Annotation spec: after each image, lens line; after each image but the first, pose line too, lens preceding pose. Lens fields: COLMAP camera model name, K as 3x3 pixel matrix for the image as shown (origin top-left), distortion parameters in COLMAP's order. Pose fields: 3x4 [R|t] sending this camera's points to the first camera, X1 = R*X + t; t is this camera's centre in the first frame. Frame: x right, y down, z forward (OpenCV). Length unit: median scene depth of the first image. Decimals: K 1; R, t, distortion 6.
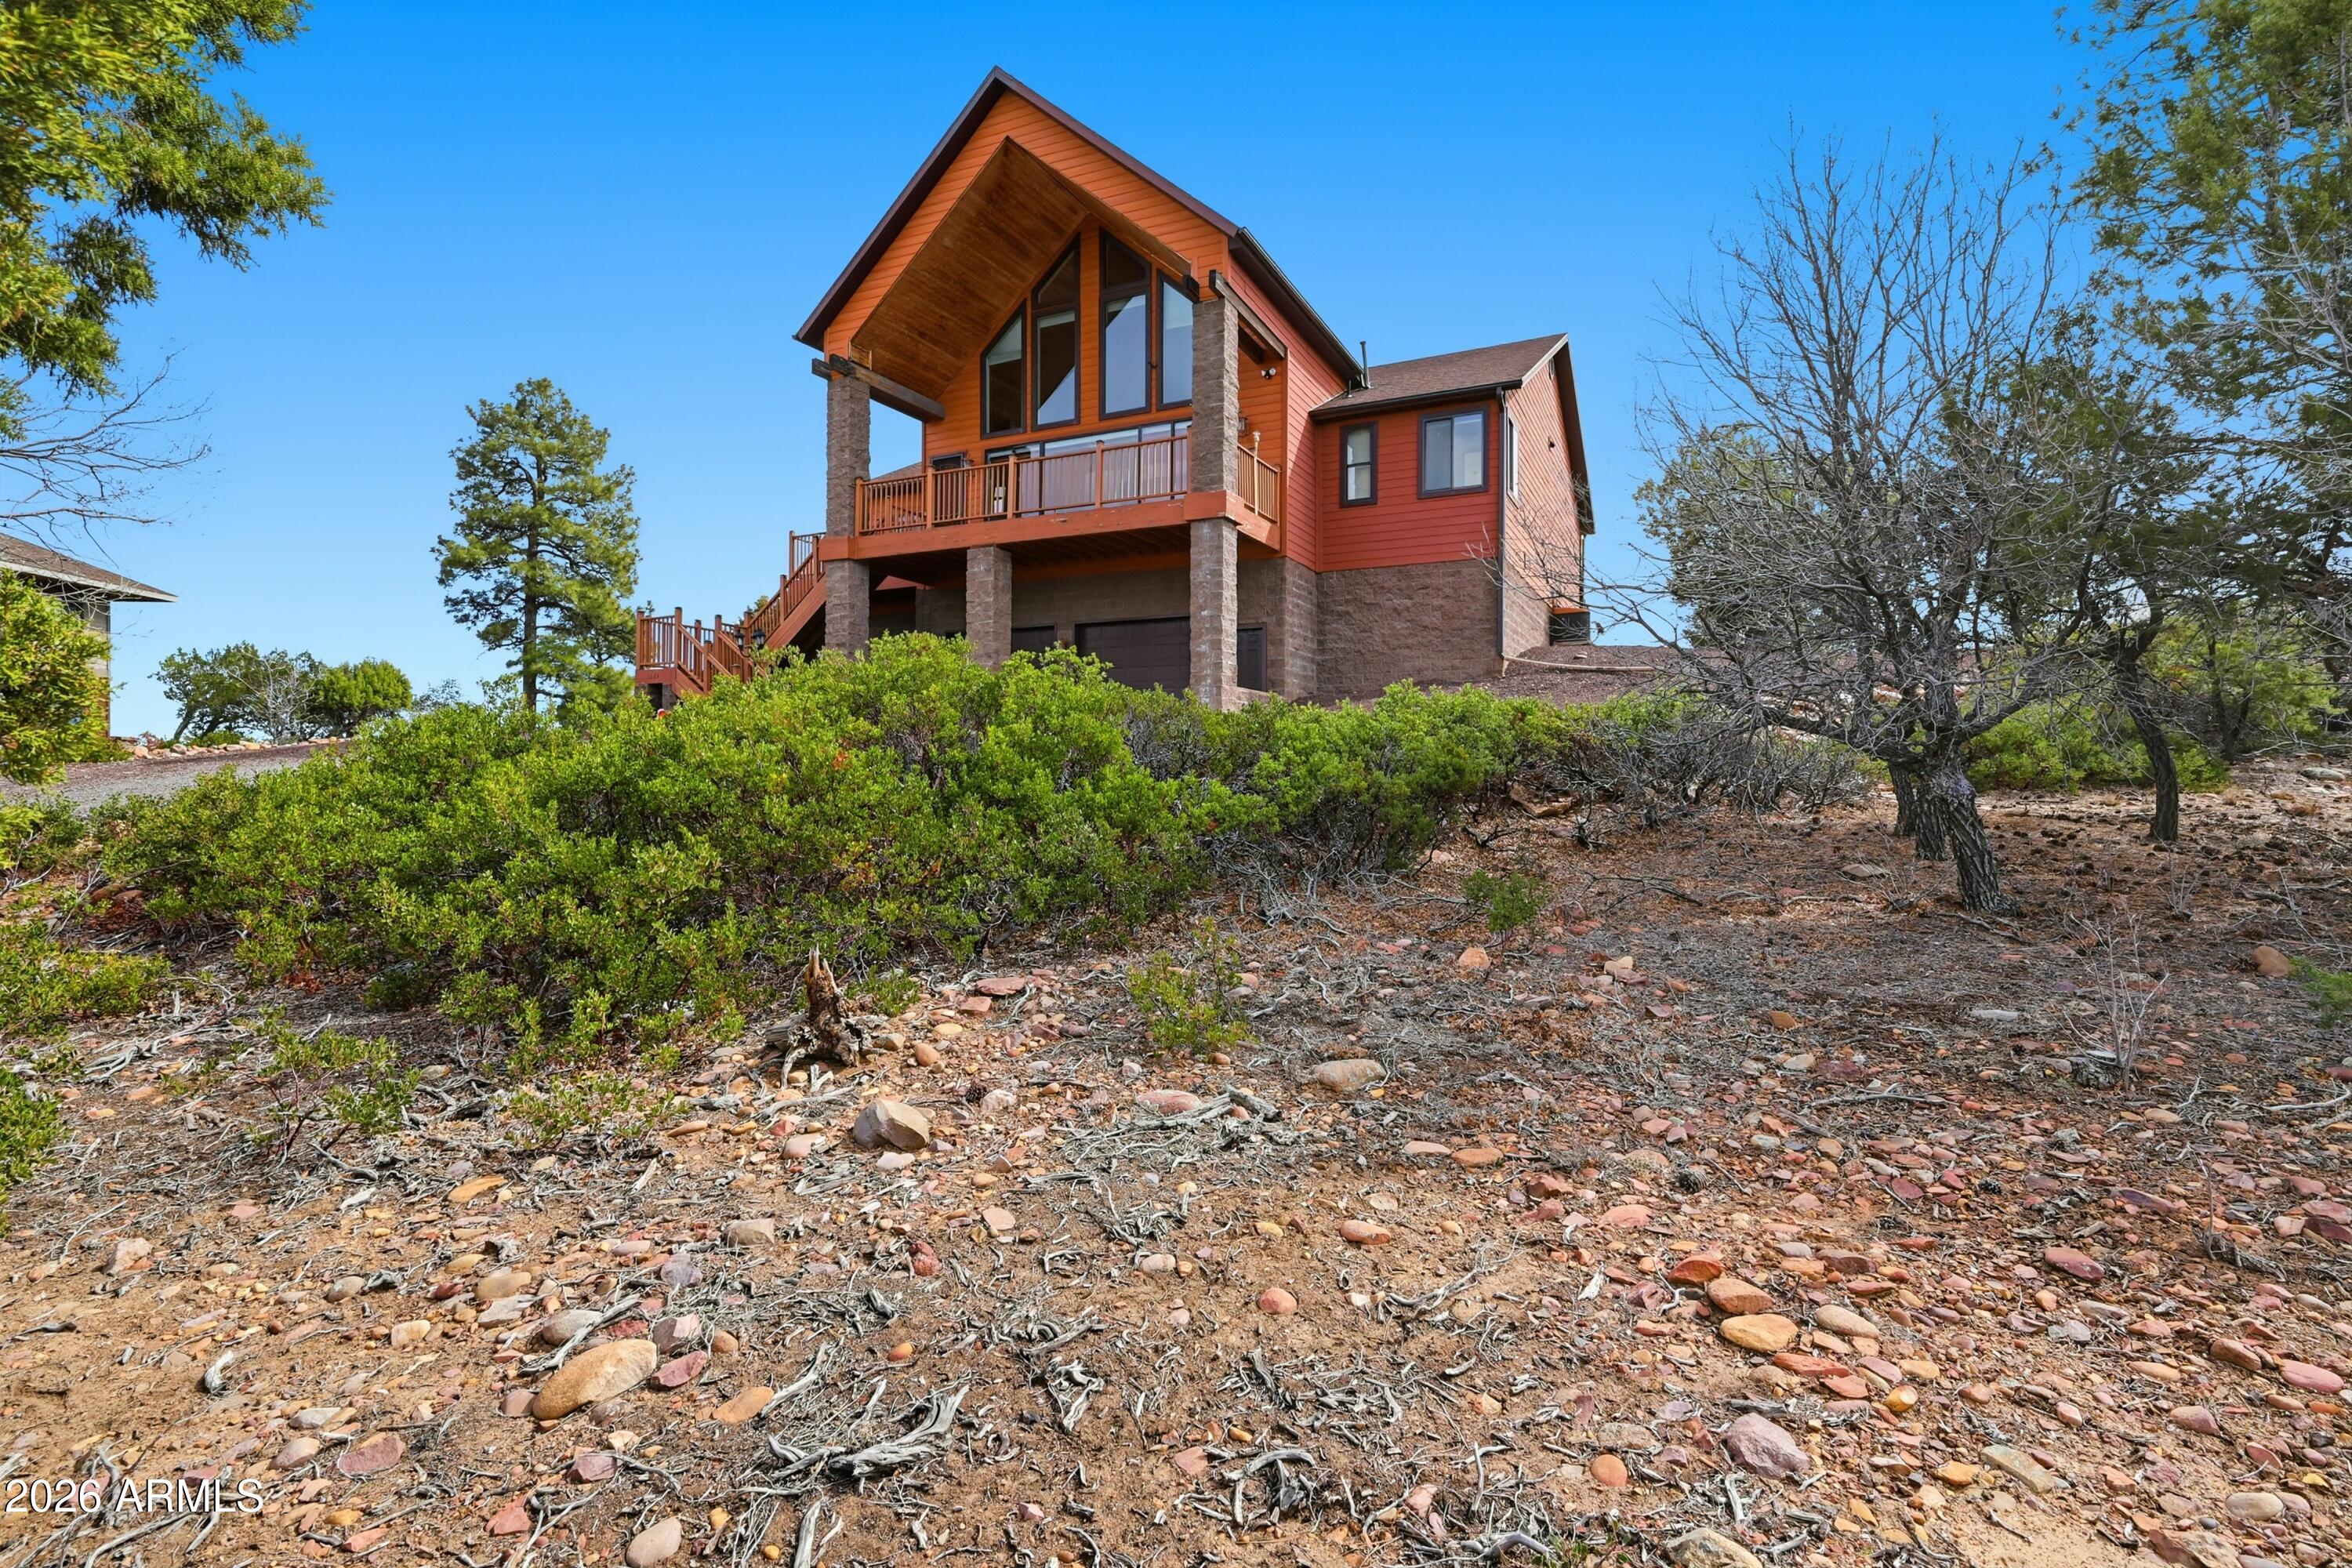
lens RADIAL K [[1129.0, 0, 1177.9], [0, 1129.0, 785.4], [0, 0, 1]] dist [-0.002985, -0.000439]
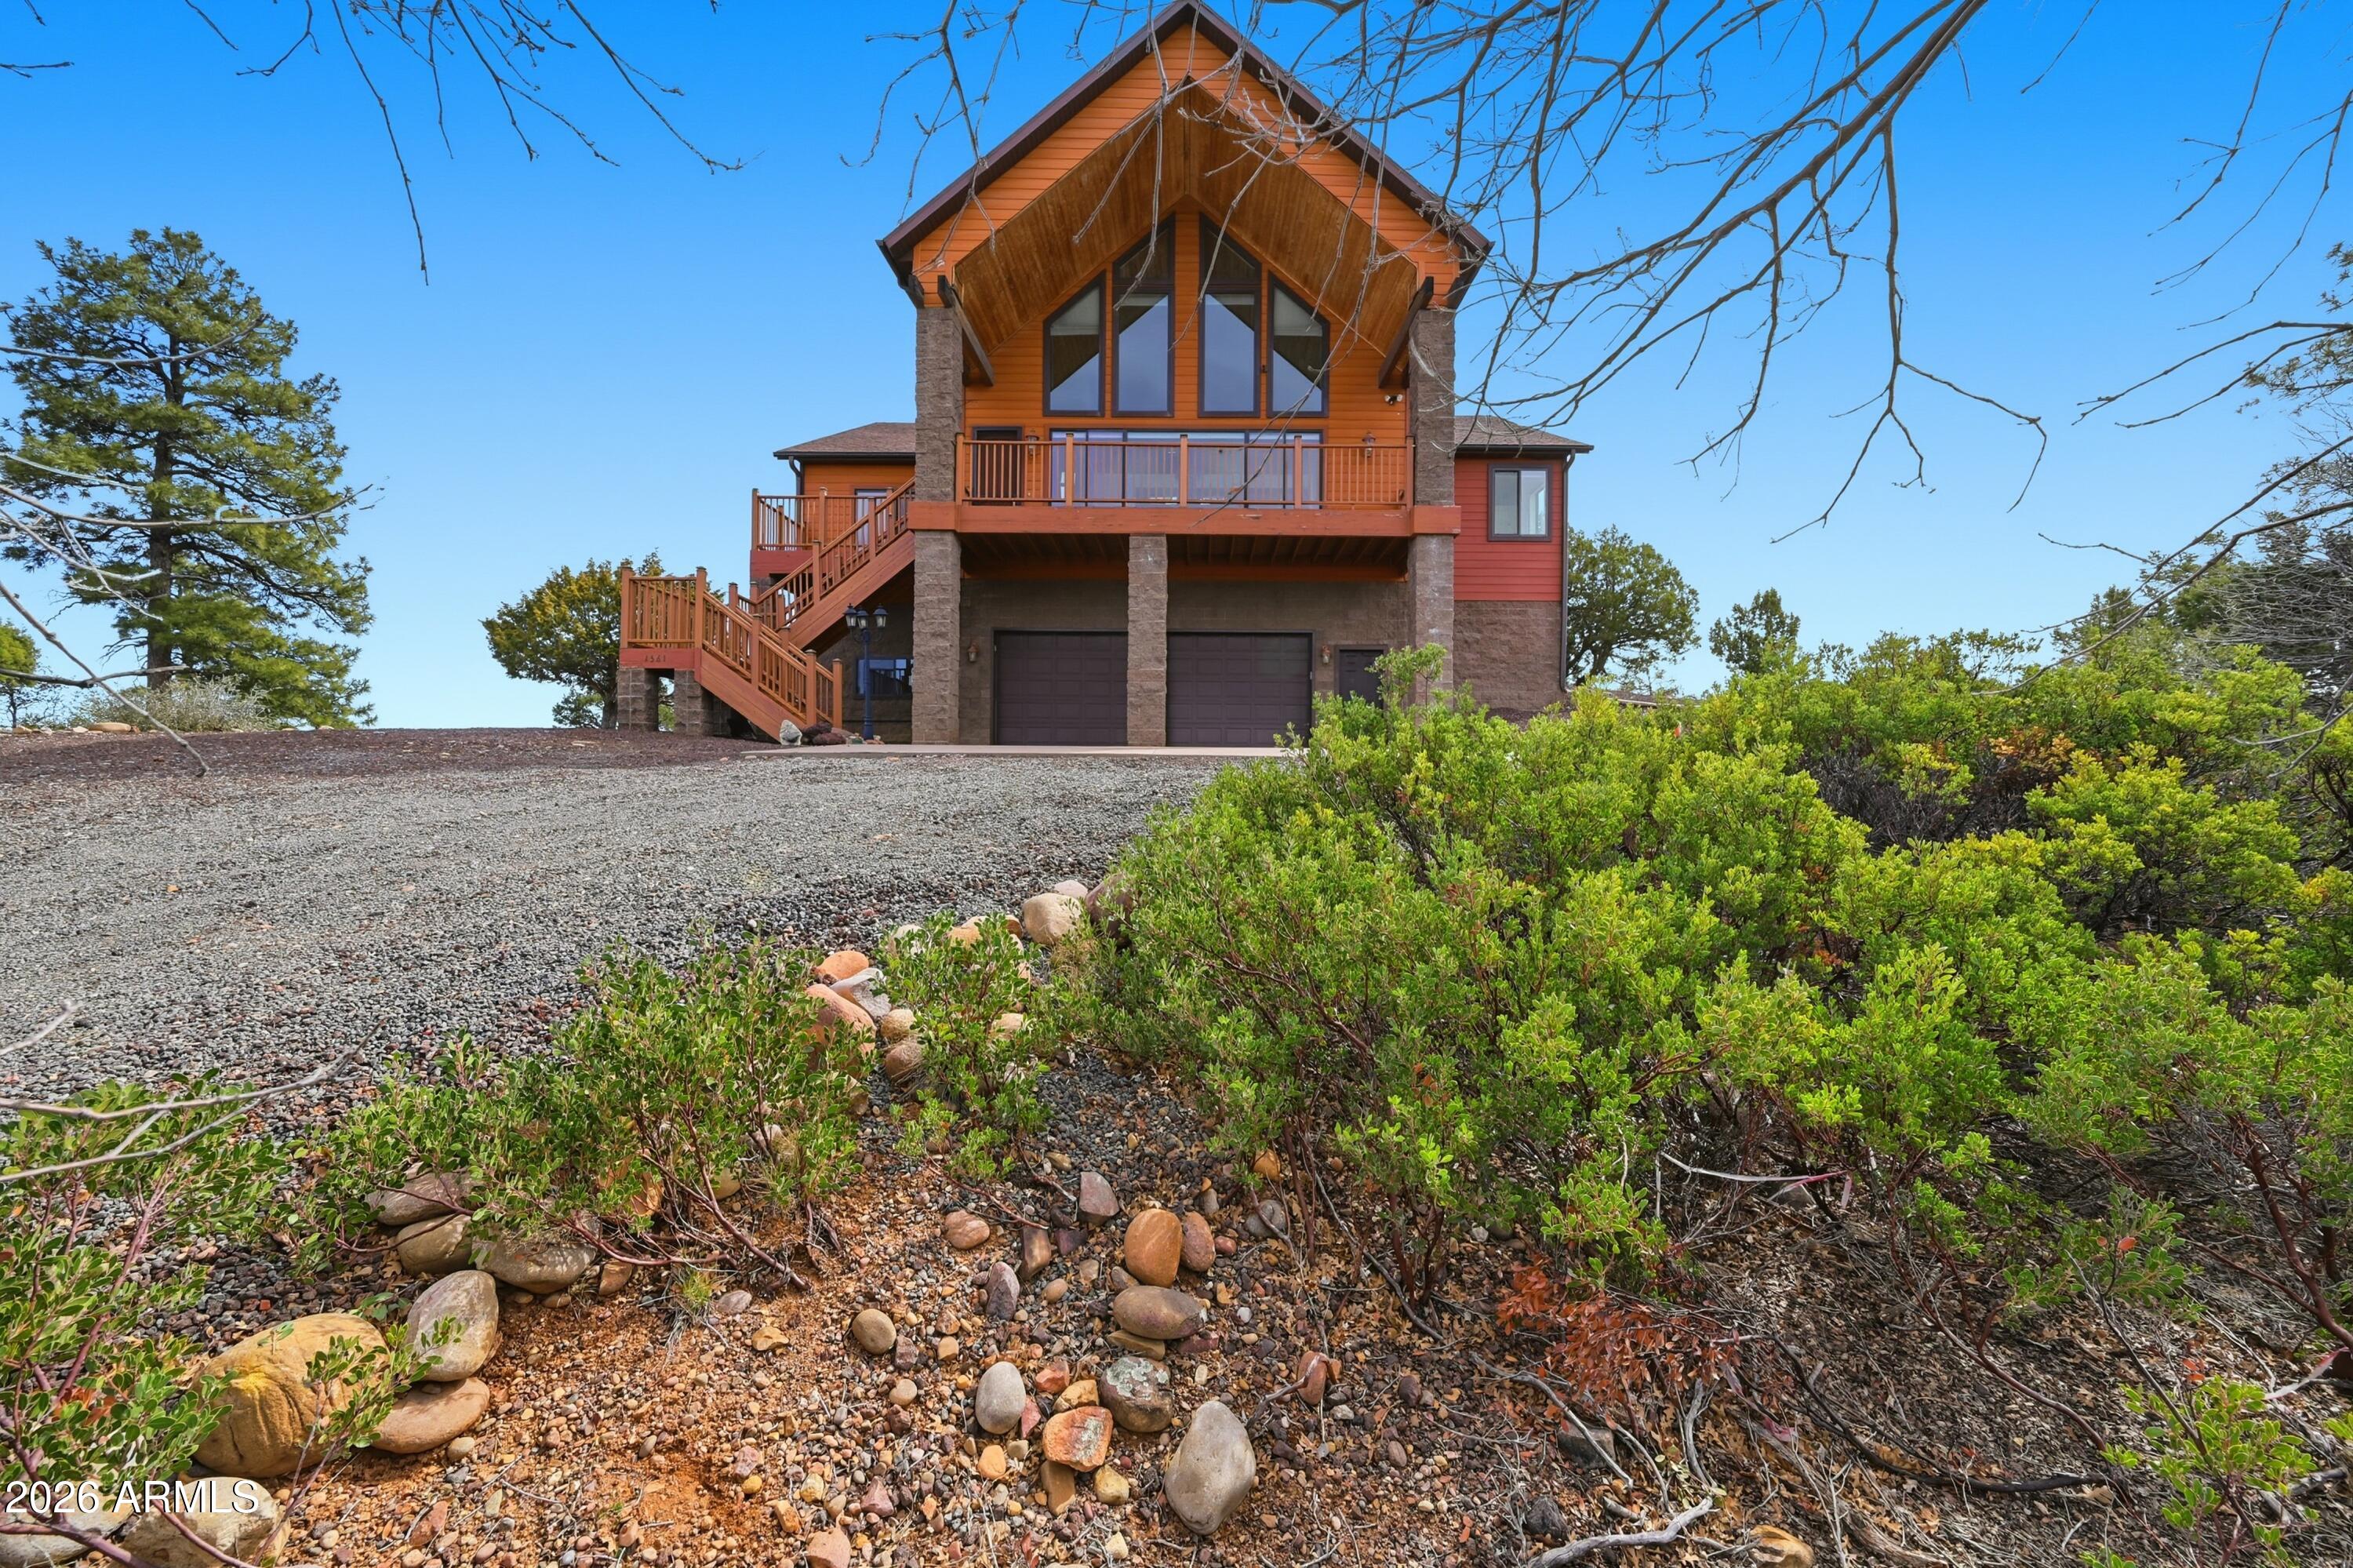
lens RADIAL K [[998.9, 0, 1176.5], [0, 998.9, 782.1], [0, 0, 1]] dist [-0.009271, 0.000367]
pose [[0.900915, 0.014685, 0.433747, -0.424922], [-0.008382, 0.999830, -0.016440, -0.006917], [-0.433914, 0.011175, 0.900885, 0.258726]]
